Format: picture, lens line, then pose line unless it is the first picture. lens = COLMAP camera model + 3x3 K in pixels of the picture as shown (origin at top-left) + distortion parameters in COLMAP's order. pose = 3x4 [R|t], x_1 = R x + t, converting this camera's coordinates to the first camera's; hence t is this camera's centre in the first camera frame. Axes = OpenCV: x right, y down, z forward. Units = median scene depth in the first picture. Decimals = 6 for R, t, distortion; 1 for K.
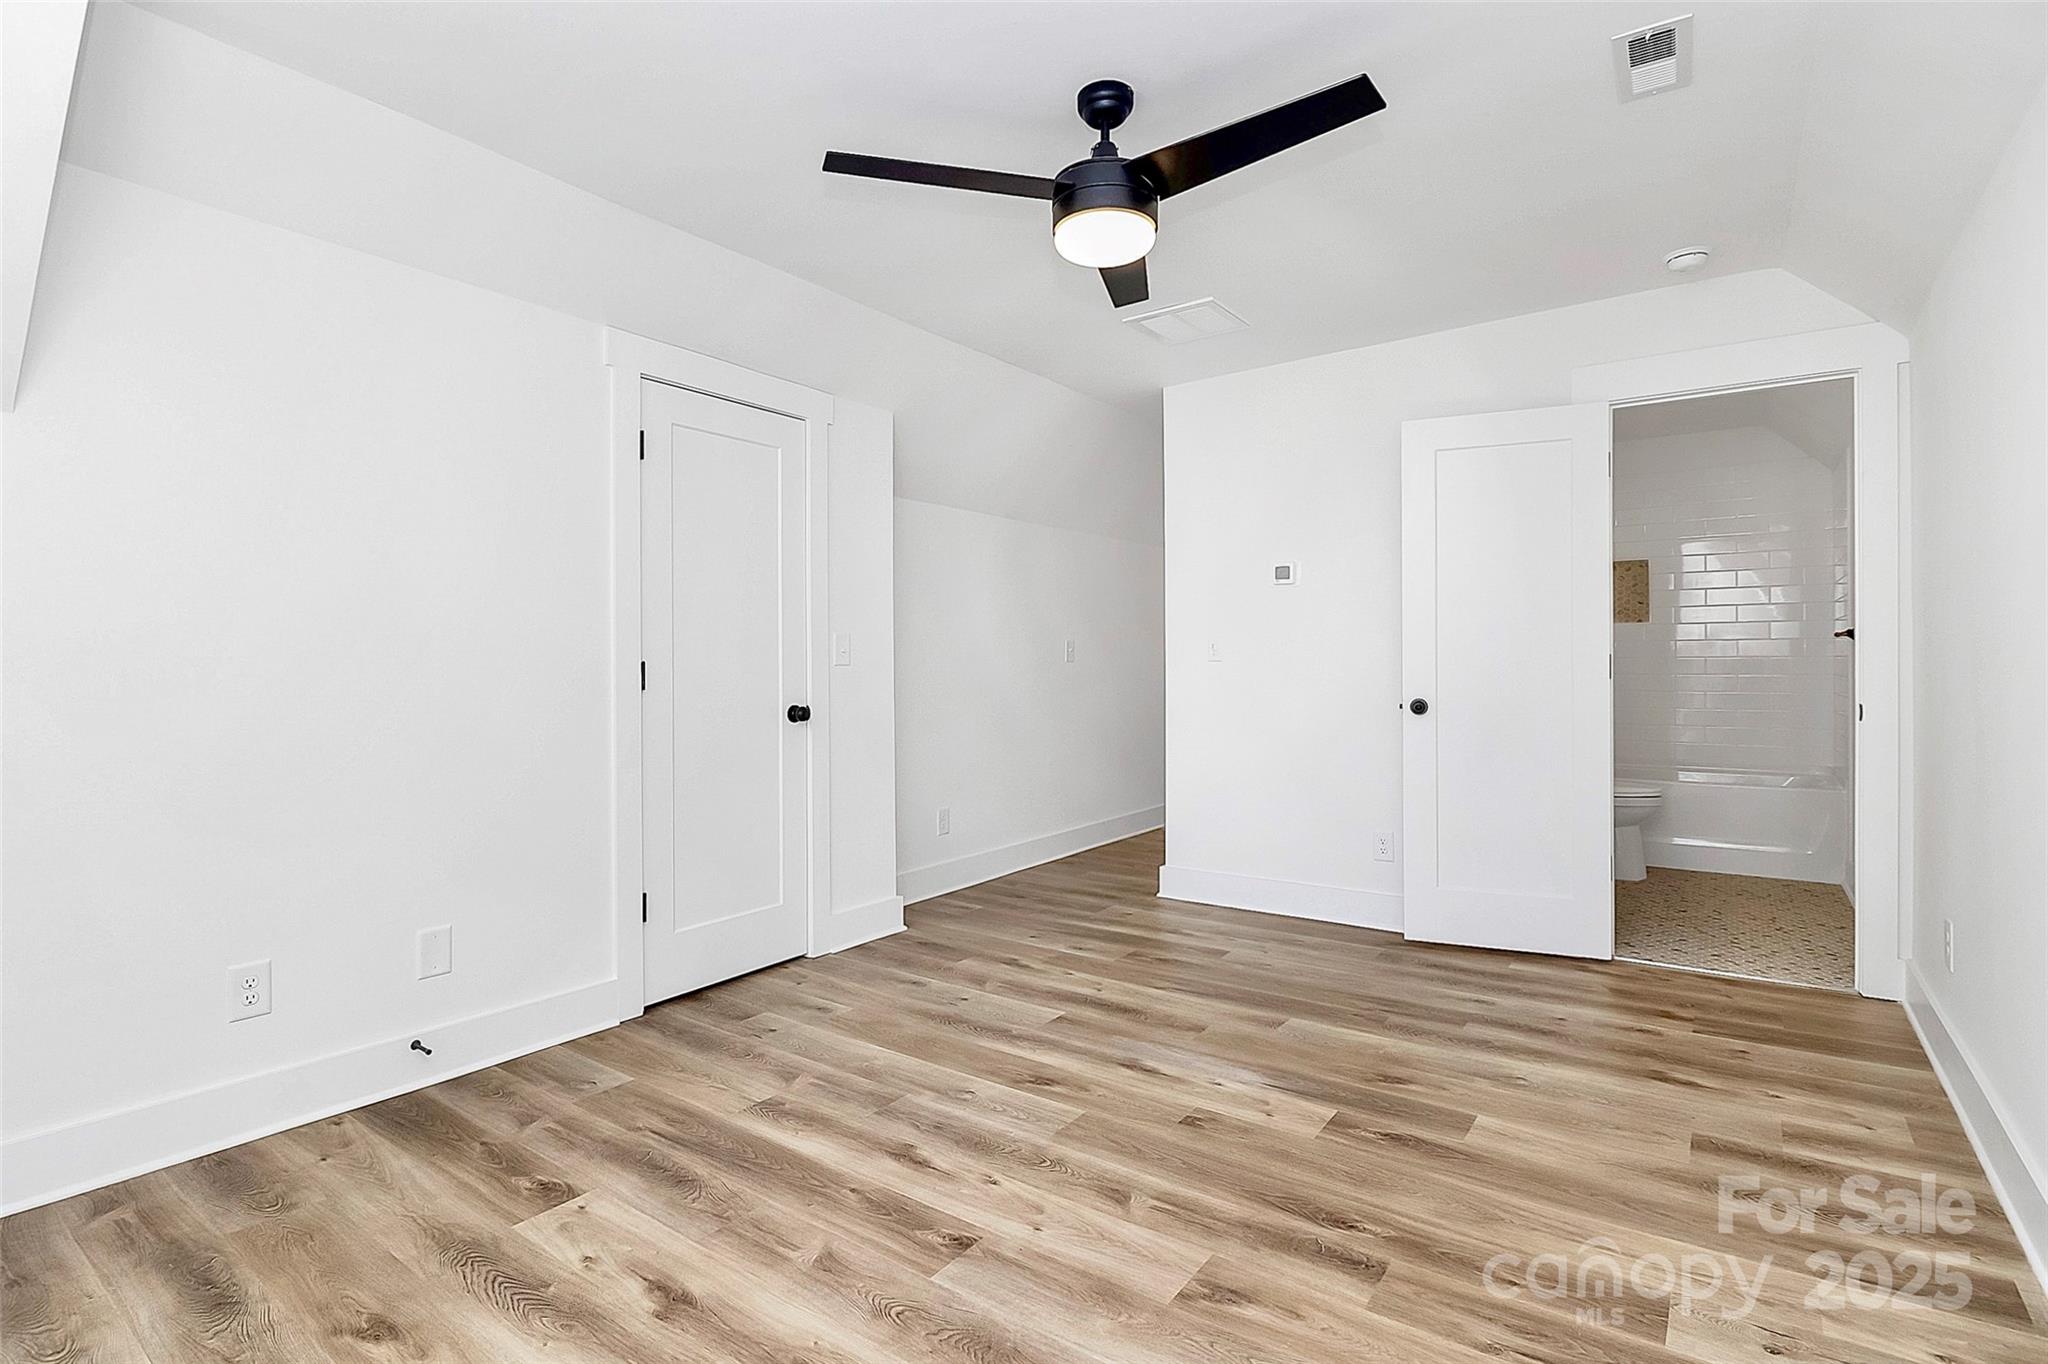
lens RADIAL K [[986.1, 0, 1018.3], [0, 986.1, 667.7], [0, 0, 1]] dist [-0.008216, -0.001198]
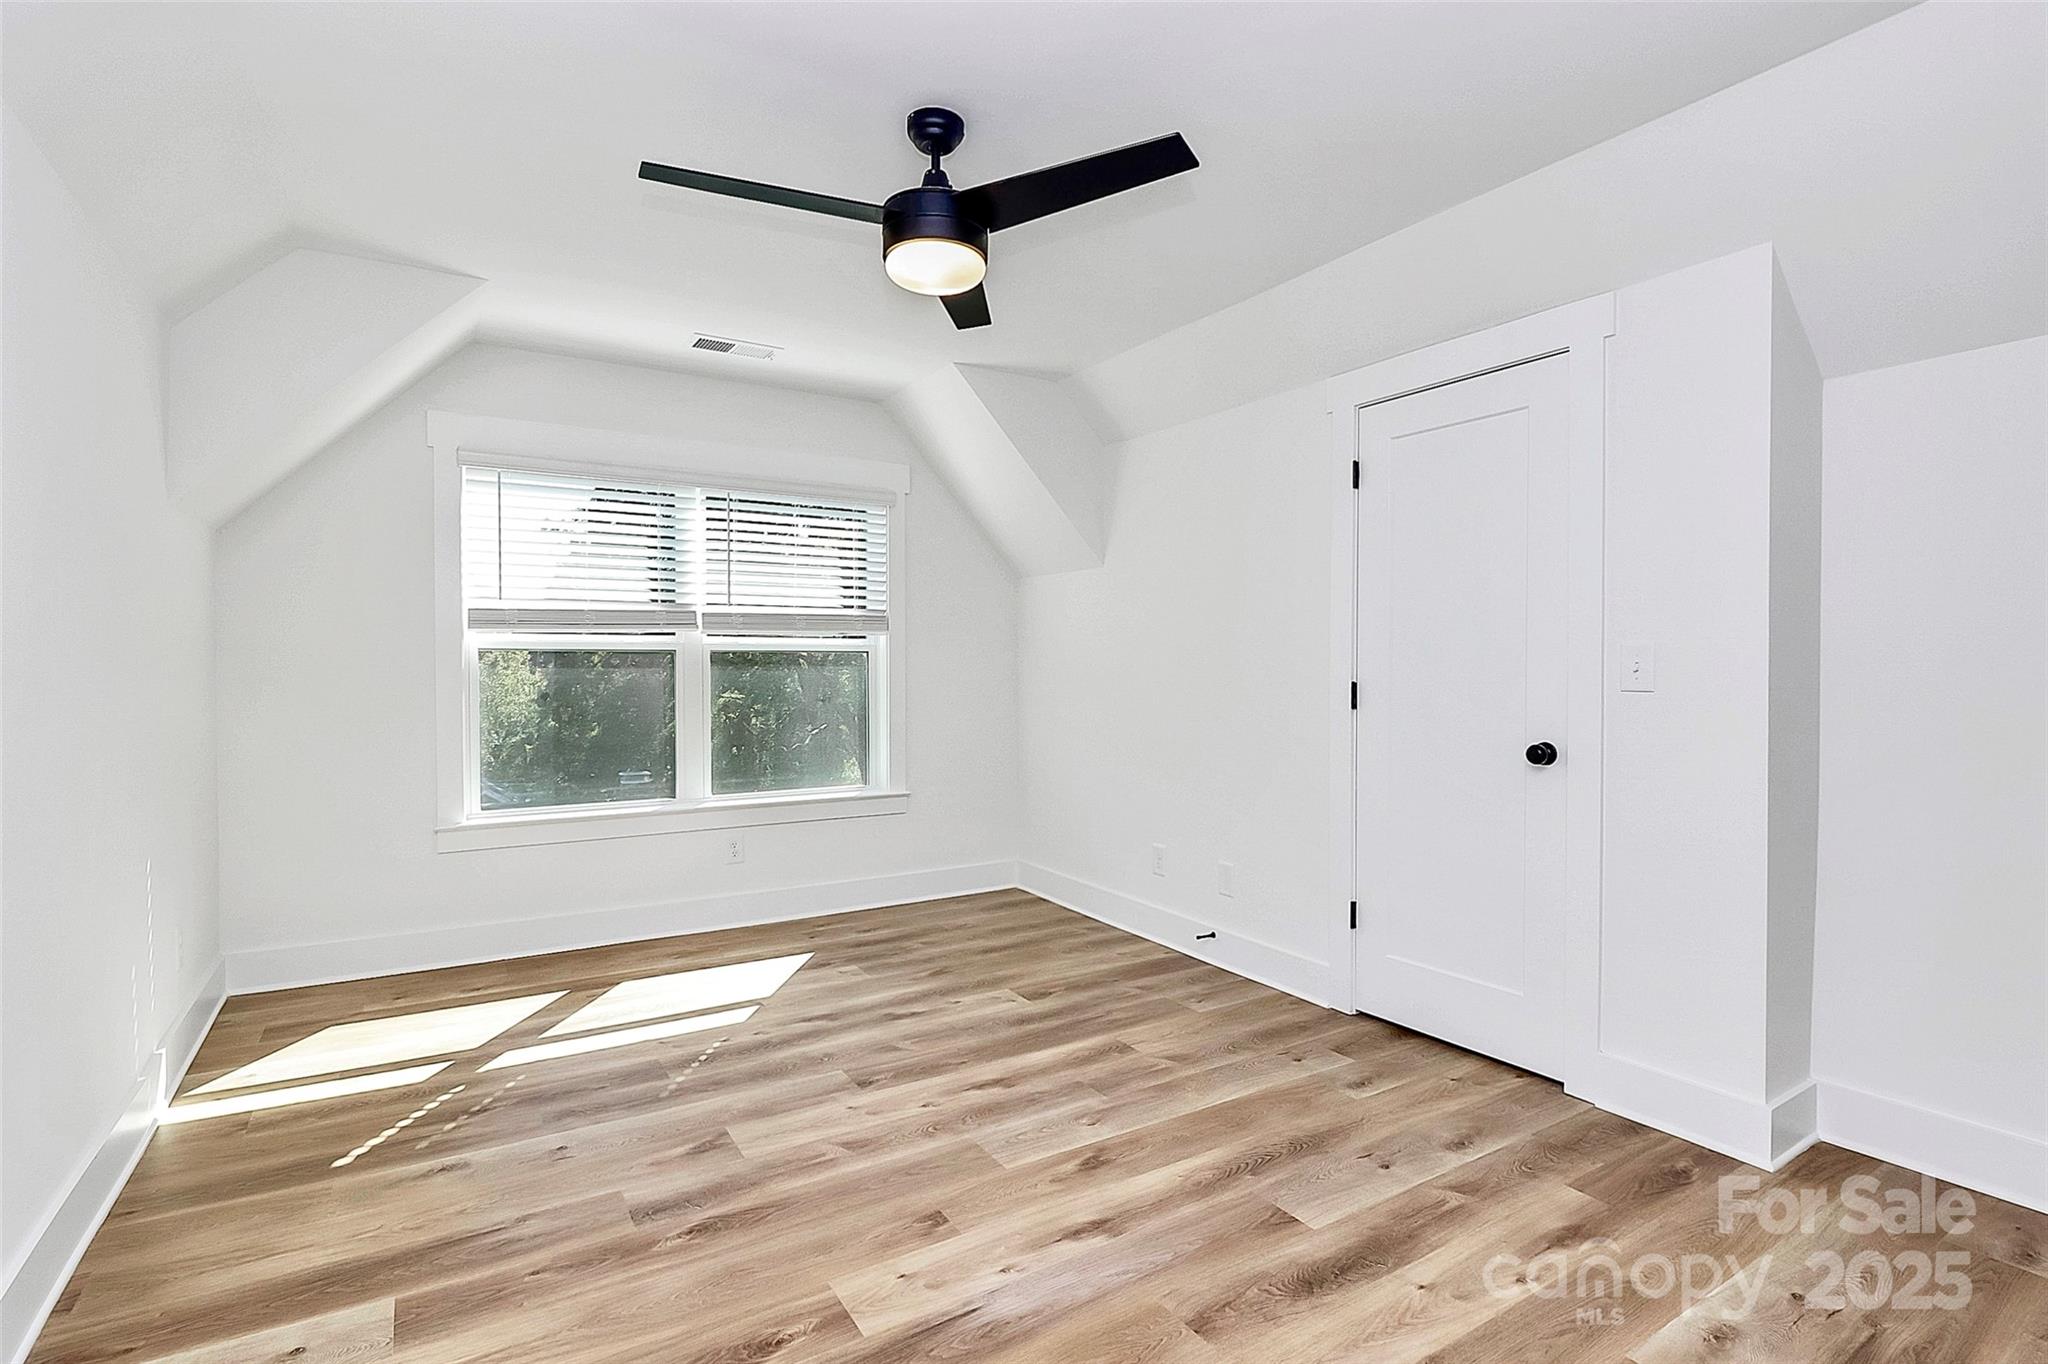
lens RADIAL K [[986.1, 0, 1019.0], [0, 986.1, 684.3], [0, 0, 1]] dist [-0.008216, -0.001198]
pose [[-0.387251, 0.022328, -0.921704, 0.959755], [-0.001861, 0.999686, 0.024999, -0.037527], [0.921973, 0.011397, -0.387088, 1.427046]]
